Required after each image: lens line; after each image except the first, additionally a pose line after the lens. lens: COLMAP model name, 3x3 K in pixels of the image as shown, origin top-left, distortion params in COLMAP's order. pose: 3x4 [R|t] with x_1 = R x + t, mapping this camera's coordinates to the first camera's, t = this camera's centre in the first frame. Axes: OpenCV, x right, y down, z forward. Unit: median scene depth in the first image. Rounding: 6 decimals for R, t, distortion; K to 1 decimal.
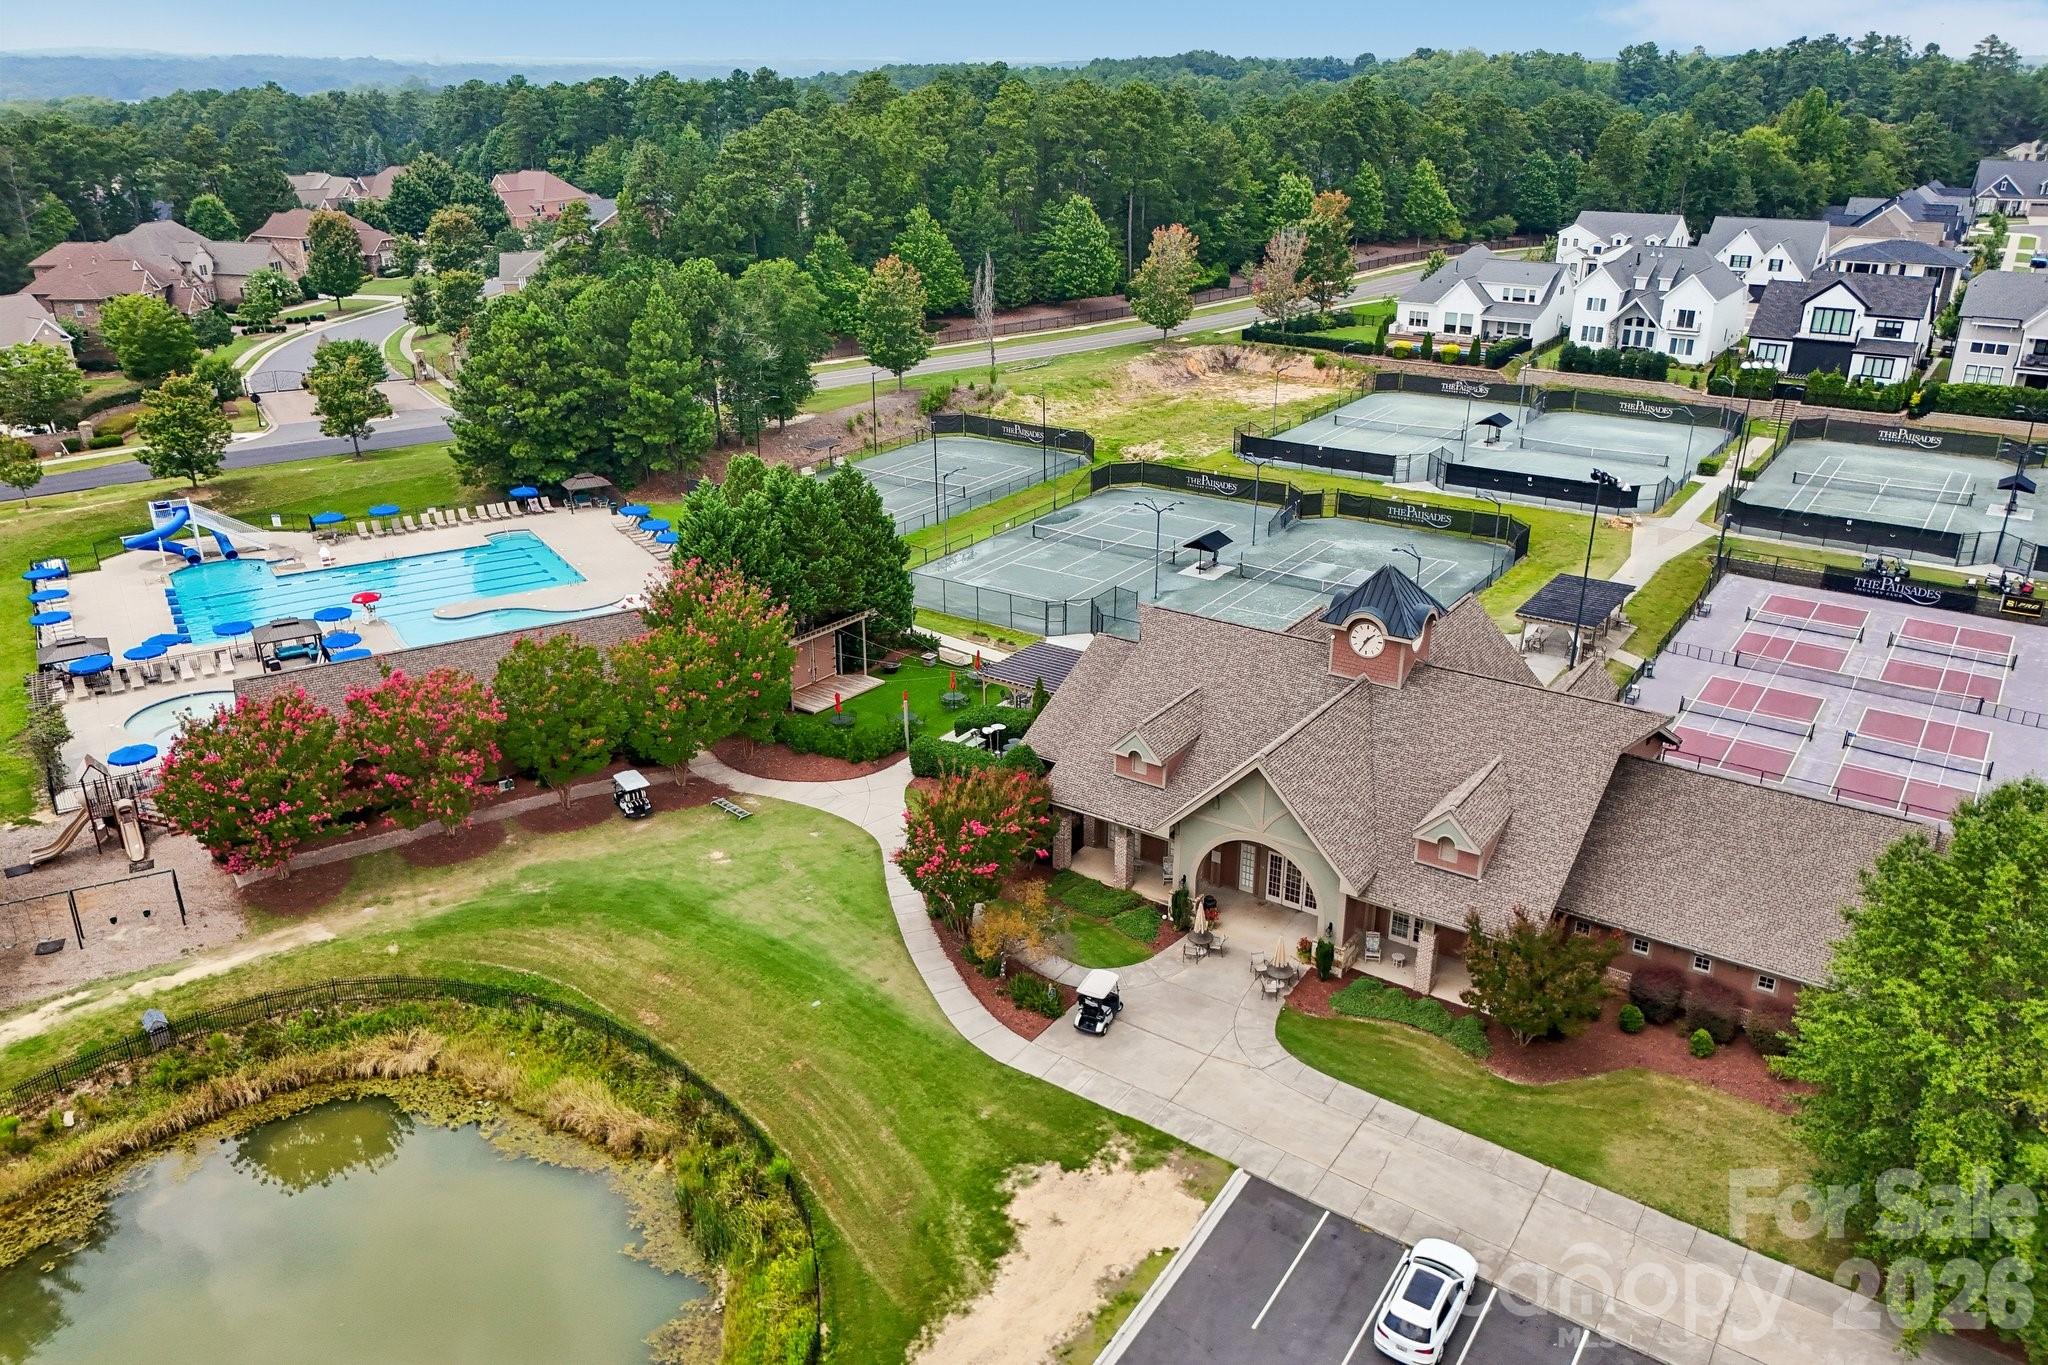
lens RADIAL K [[1499.3, 0, 1024.0], [0, 1499.3, 682.5], [0, 0, 1]] dist [0.074084, -0.072294]
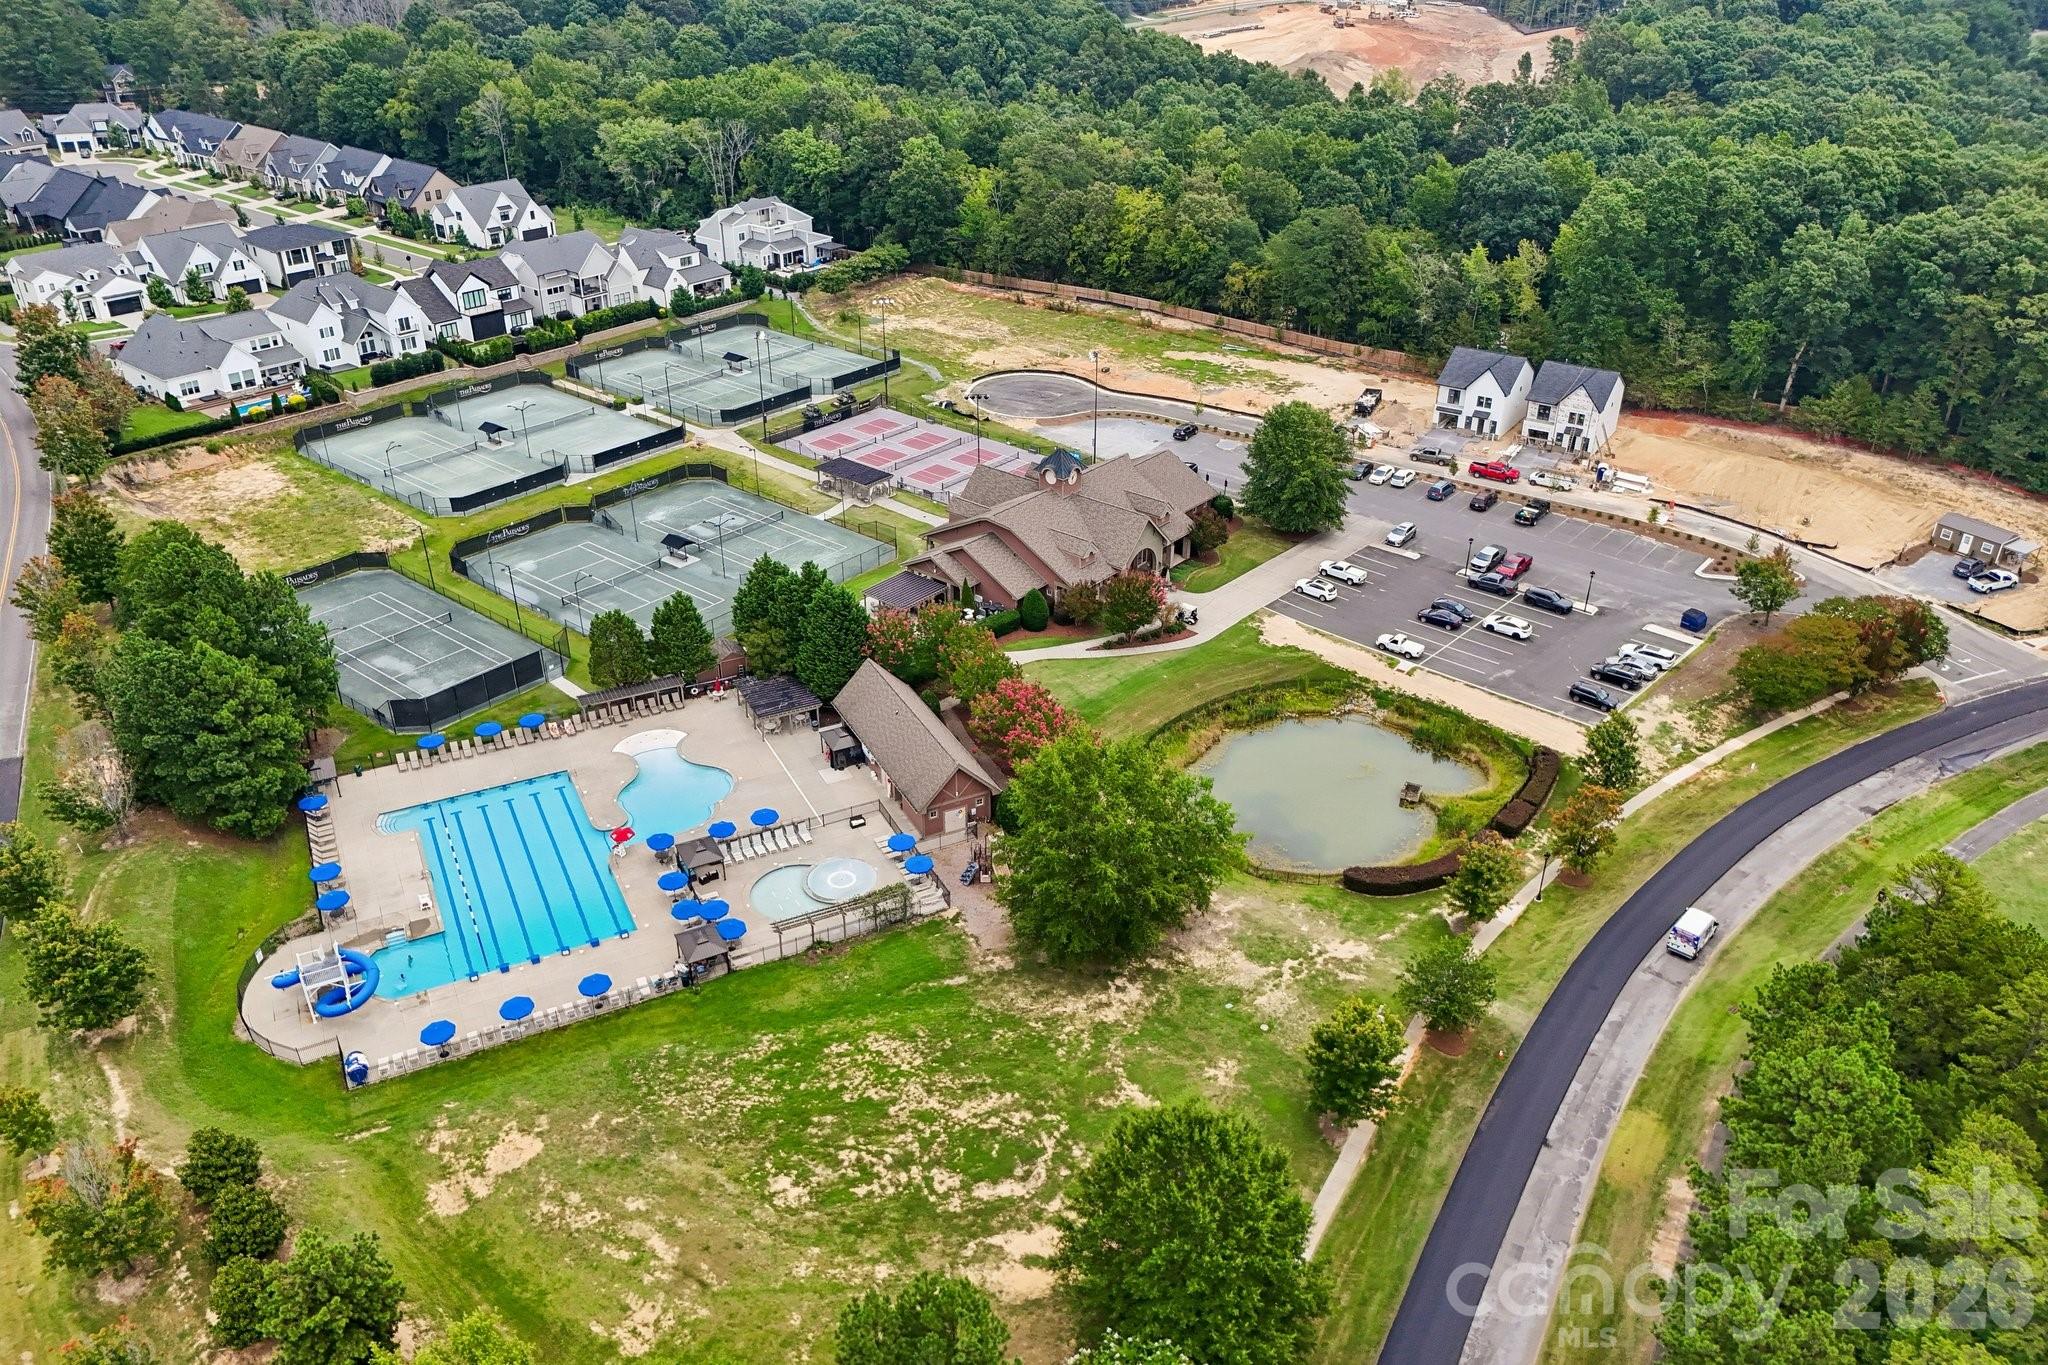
lens RADIAL K [[1499.3, 0, 1024.0], [0, 1499.3, 682.5], [0, 0, 1]] dist [0.074084, -0.072294]
pose [[0.129362, -0.485427, 0.864654, -0.868434], [0.386414, 0.827726, 0.406883, -0.326688], [-0.913209, 0.281479, 0.294652, 0.185358]]
